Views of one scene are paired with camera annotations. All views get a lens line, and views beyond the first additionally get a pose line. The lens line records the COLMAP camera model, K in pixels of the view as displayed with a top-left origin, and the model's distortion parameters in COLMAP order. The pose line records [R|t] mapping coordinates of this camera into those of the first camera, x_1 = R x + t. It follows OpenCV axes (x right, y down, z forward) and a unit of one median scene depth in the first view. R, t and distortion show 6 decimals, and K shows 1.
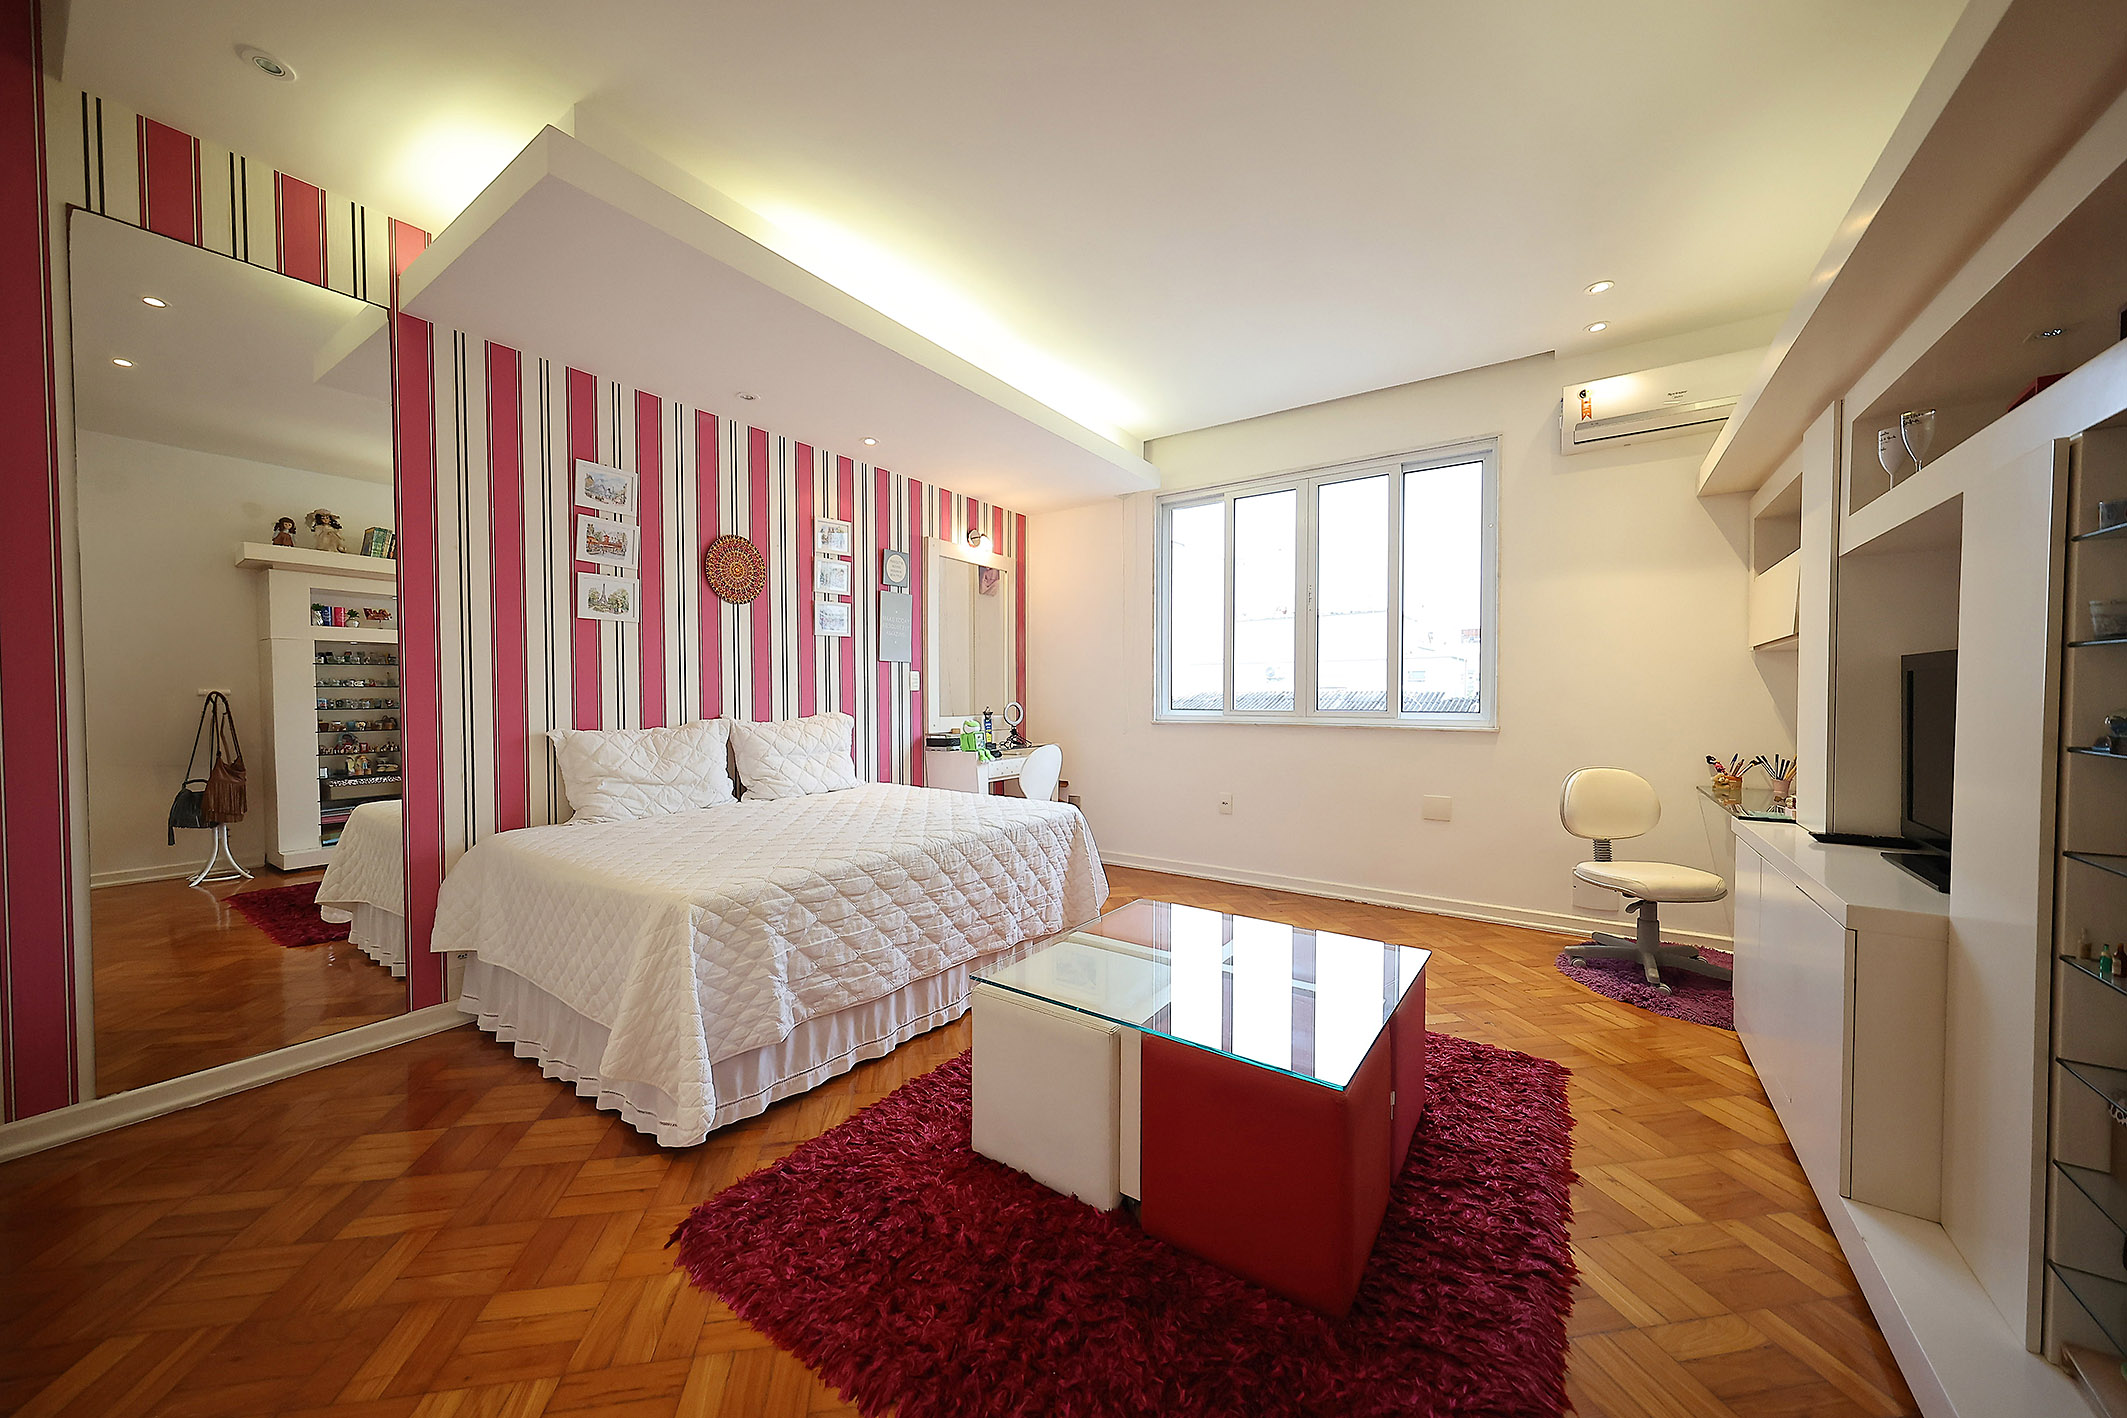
lens RADIAL K [[717.9, 0, 1065.7], [0, 717.9, 706.2], [0, 0, 1]] dist [-0.000573, 0.000162]
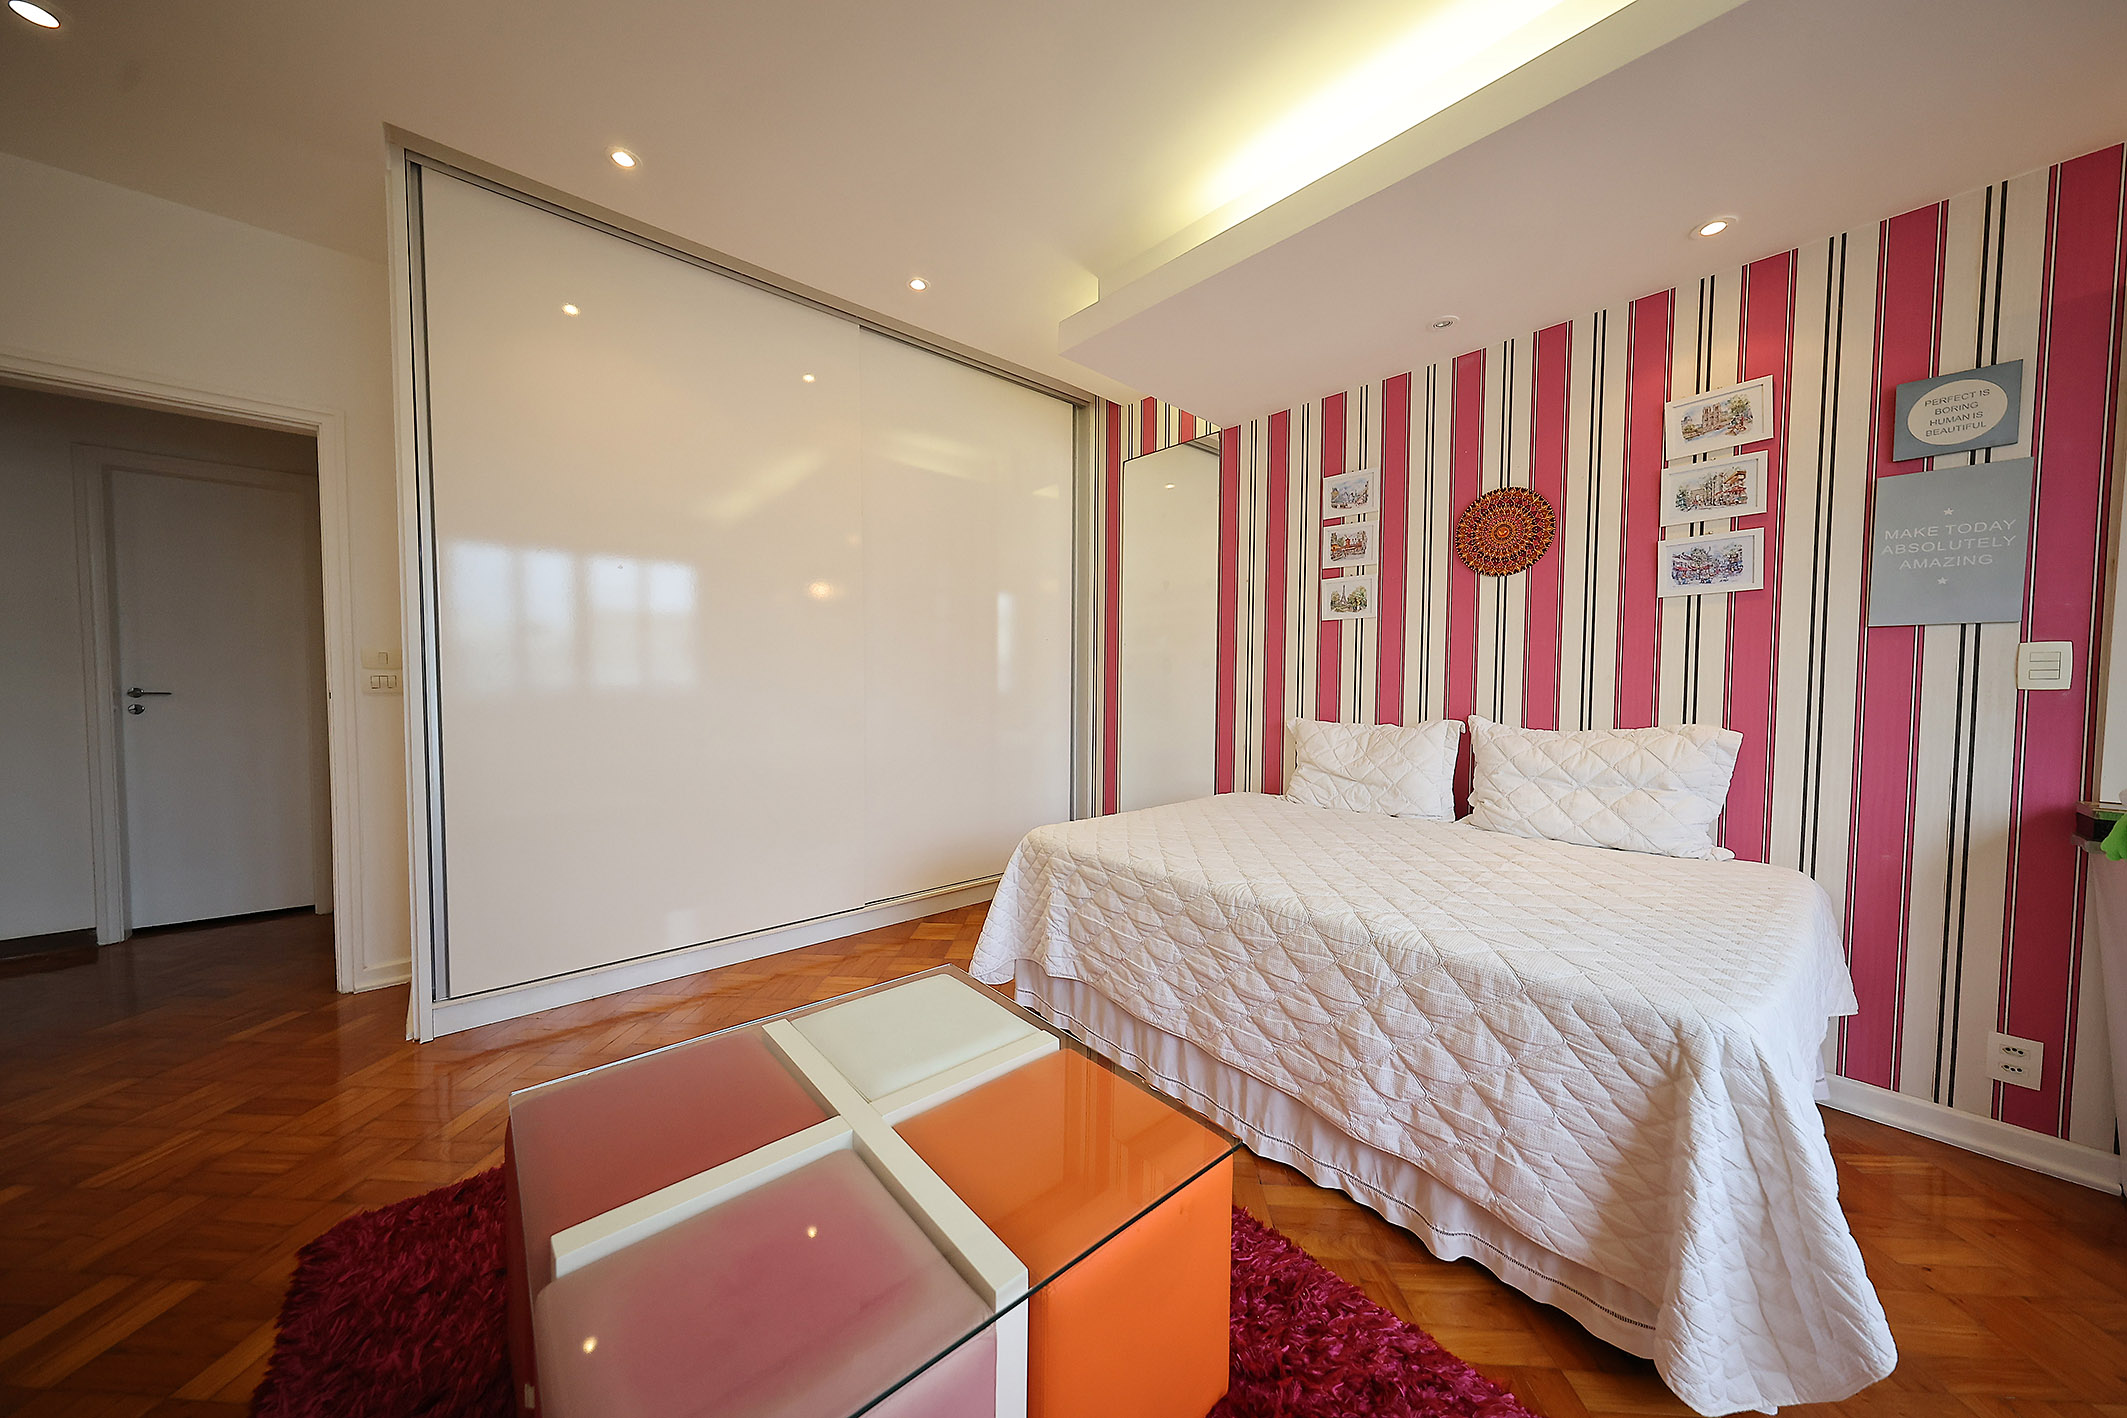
lens RADIAL K [[717.9, 0, 1063.8], [0, 717.9, 712.1], [0, 0, 1]] dist [-0.000573, 0.000162]
pose [[-0.247756, 0.040290, -0.967984, 0.489976], [-0.024328, 0.998561, 0.047790, -0.023403], [0.968517, 0.035390, -0.246419, 0.852498]]
